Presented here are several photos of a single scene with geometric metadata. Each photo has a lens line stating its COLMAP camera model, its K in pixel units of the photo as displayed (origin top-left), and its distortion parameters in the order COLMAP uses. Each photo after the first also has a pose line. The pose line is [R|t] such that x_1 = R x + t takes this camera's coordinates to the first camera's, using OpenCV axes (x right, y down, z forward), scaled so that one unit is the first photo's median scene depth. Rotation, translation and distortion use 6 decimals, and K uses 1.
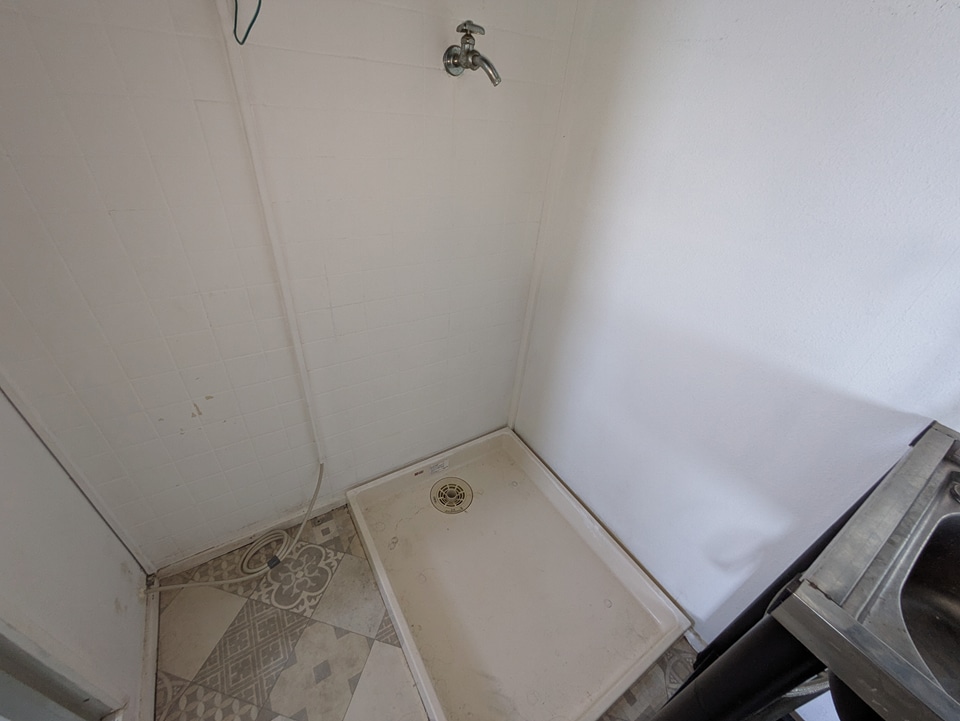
lens RADIAL K [[380.7, 0, 478.7], [0, 380.7, 359.3], [0, 0, 1]] dist [0.000501, 0.000553]
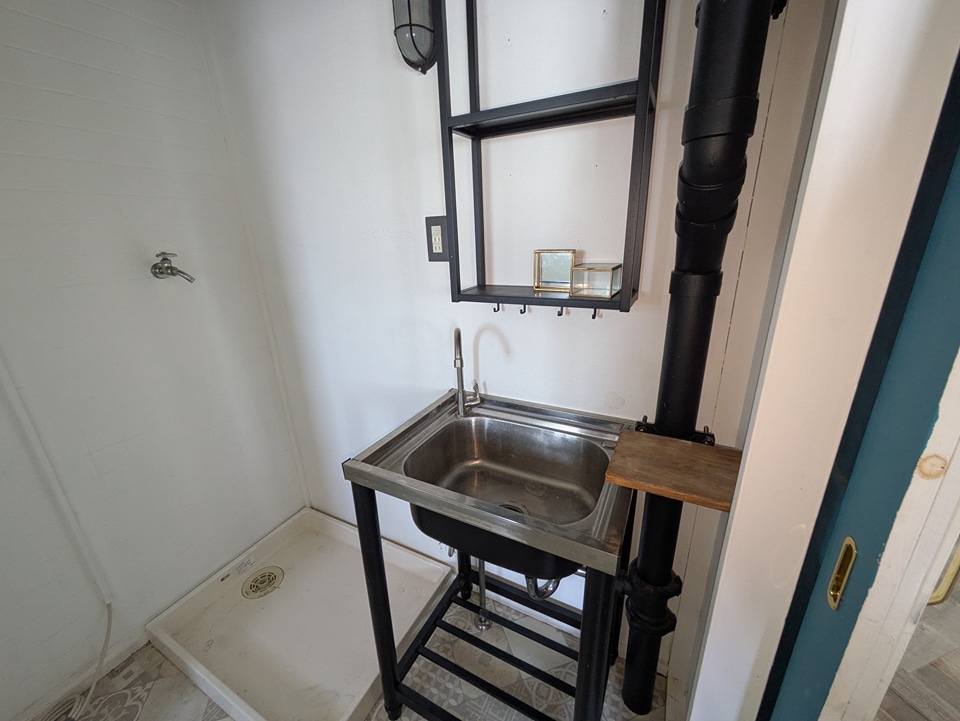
lens RADIAL K [[380.7, 0, 479.8], [0, 380.7, 362.2], [0, 0, 1]] dist [0.000501, 0.000553]
pose [[0.859457, -0.263994, 0.437767, 0.191493], [0.363722, 0.917528, -0.160774, 0.205984], [-0.359221, 0.297404, 0.884597, -0.517629]]
